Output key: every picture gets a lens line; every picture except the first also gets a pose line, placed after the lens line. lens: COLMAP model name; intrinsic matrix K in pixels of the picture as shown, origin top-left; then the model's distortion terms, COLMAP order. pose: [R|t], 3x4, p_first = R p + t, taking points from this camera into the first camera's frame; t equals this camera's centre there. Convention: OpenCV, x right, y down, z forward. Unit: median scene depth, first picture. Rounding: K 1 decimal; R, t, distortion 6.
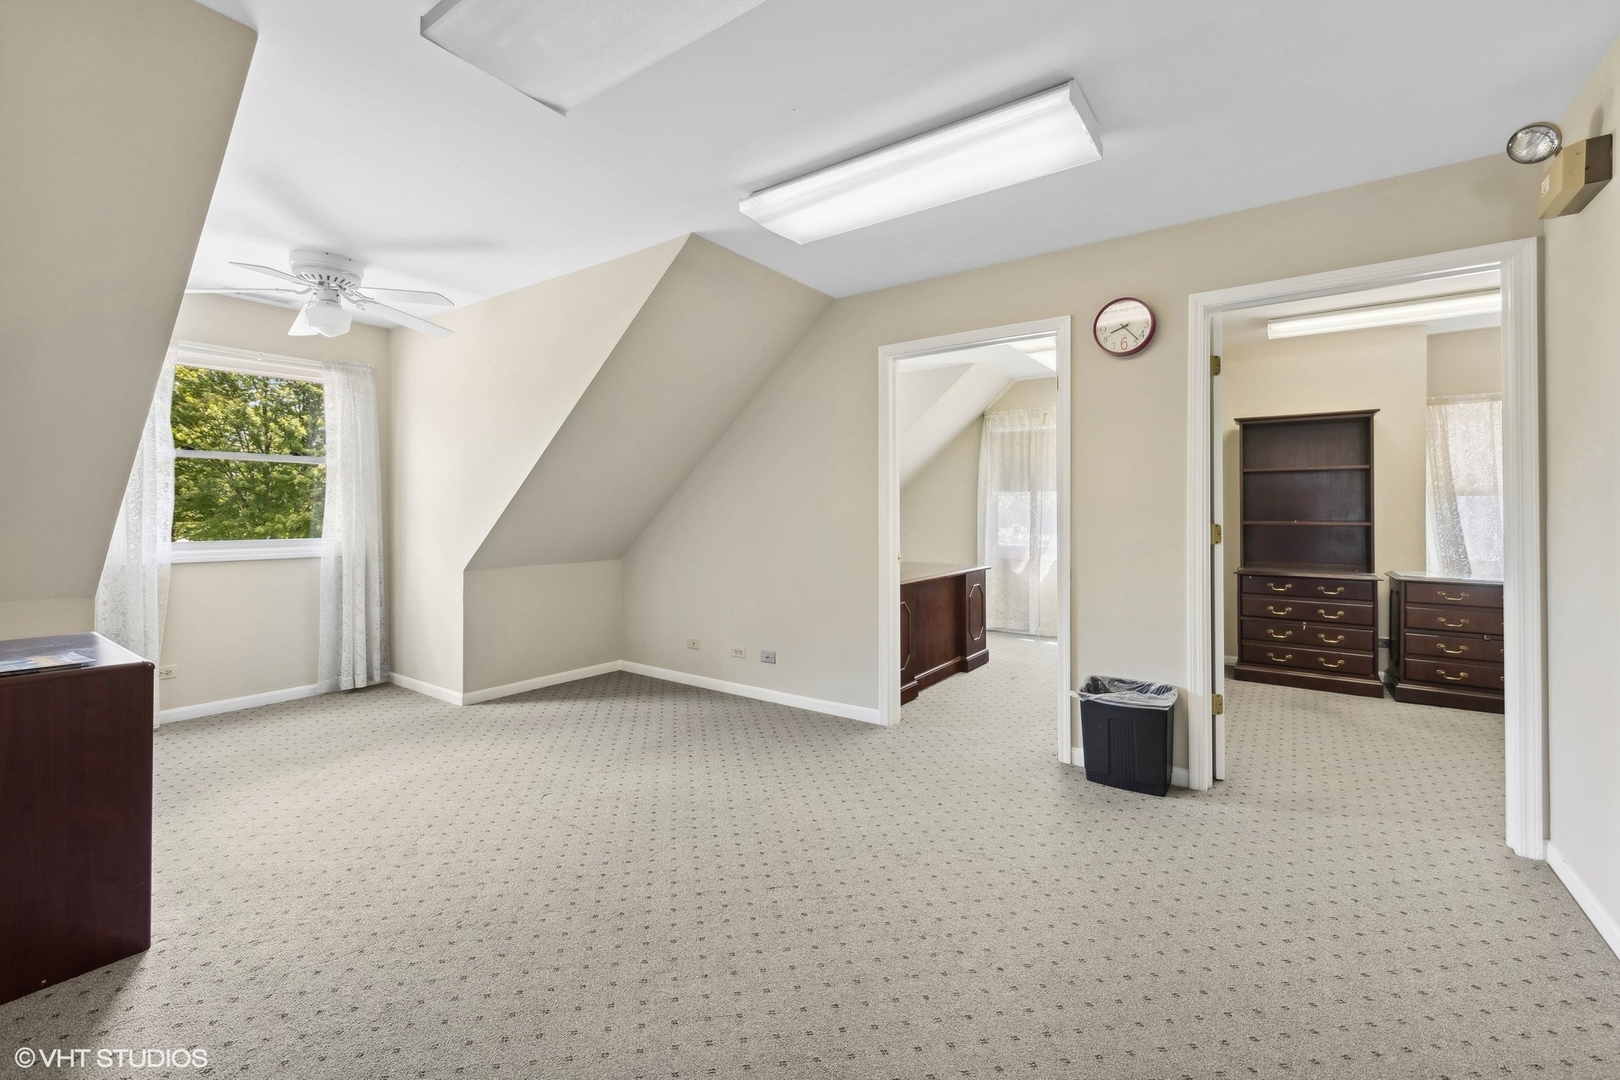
lens RADIAL K [[683.4, 0, 809.9], [0, 683.4, 504.2], [0, 0, 1]] dist [0.001236, 0.000222]
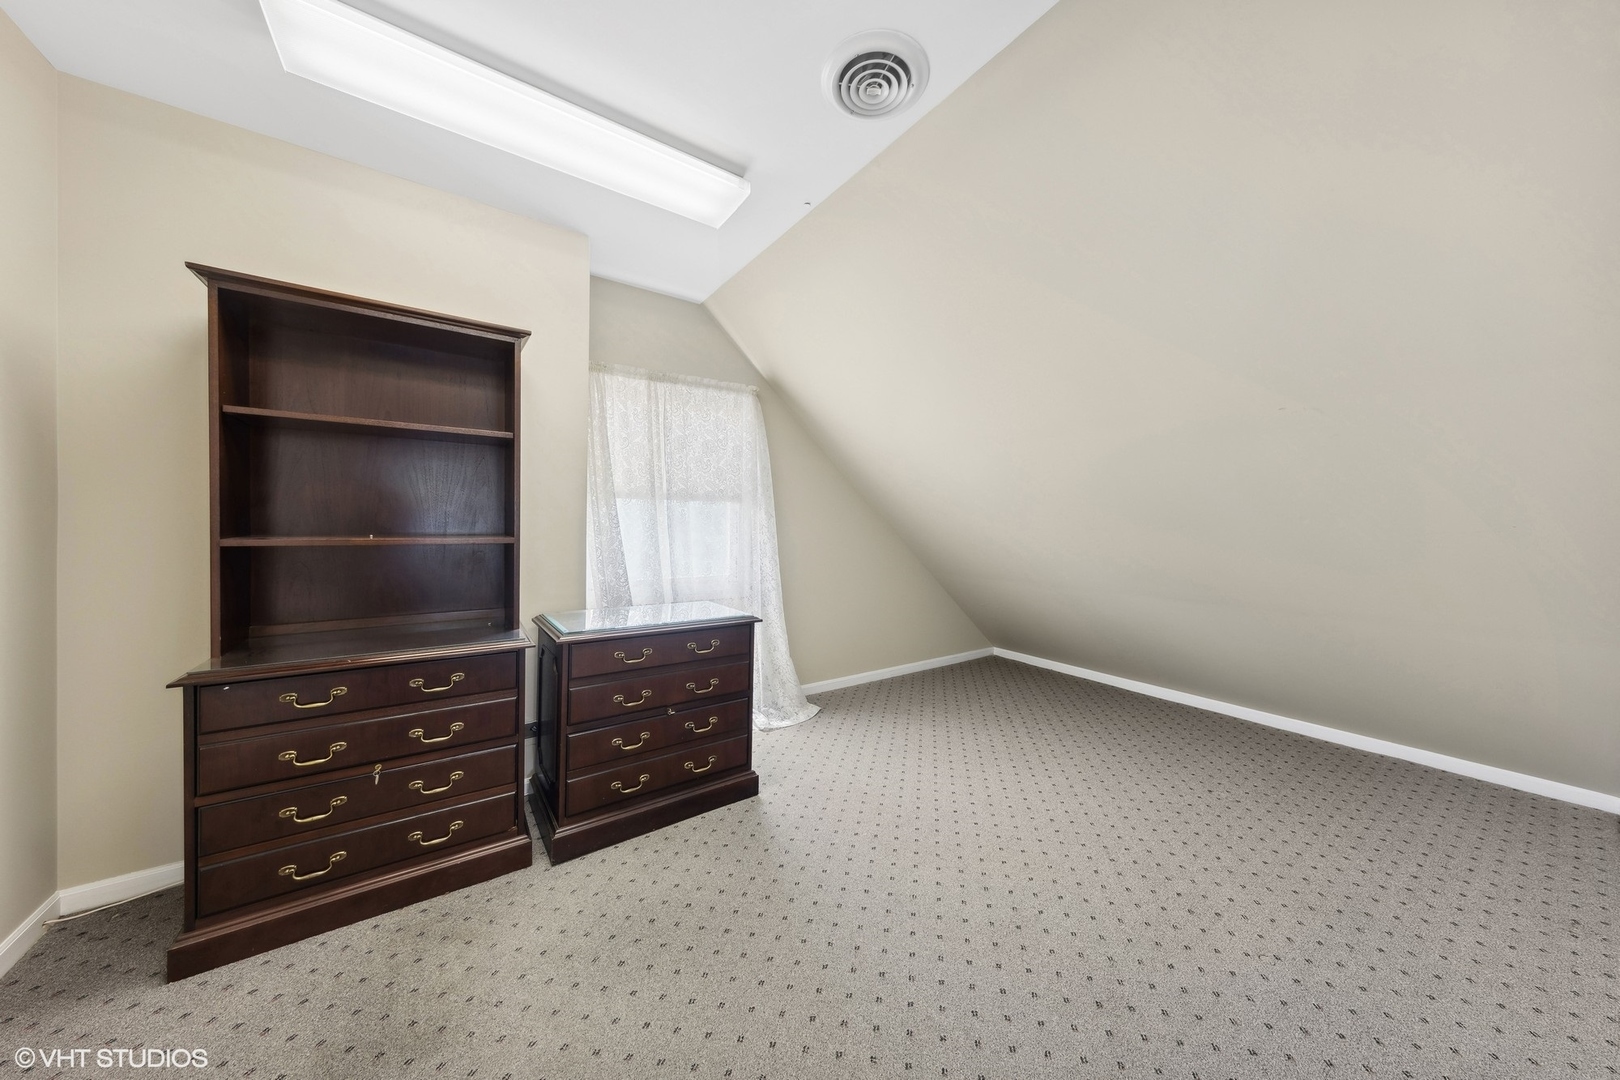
lens RADIAL K [[508.7, 0, 812.6], [0, 508.7, 529.5], [0, 0, 1]] dist [0.000264, 0.000033]
pose [[0.336858, -0.008806, 0.941514, 0.510156], [-0.011612, 0.999841, 0.013506, 0.012552], [-0.941484, -0.015482, 0.336702, 0.628053]]
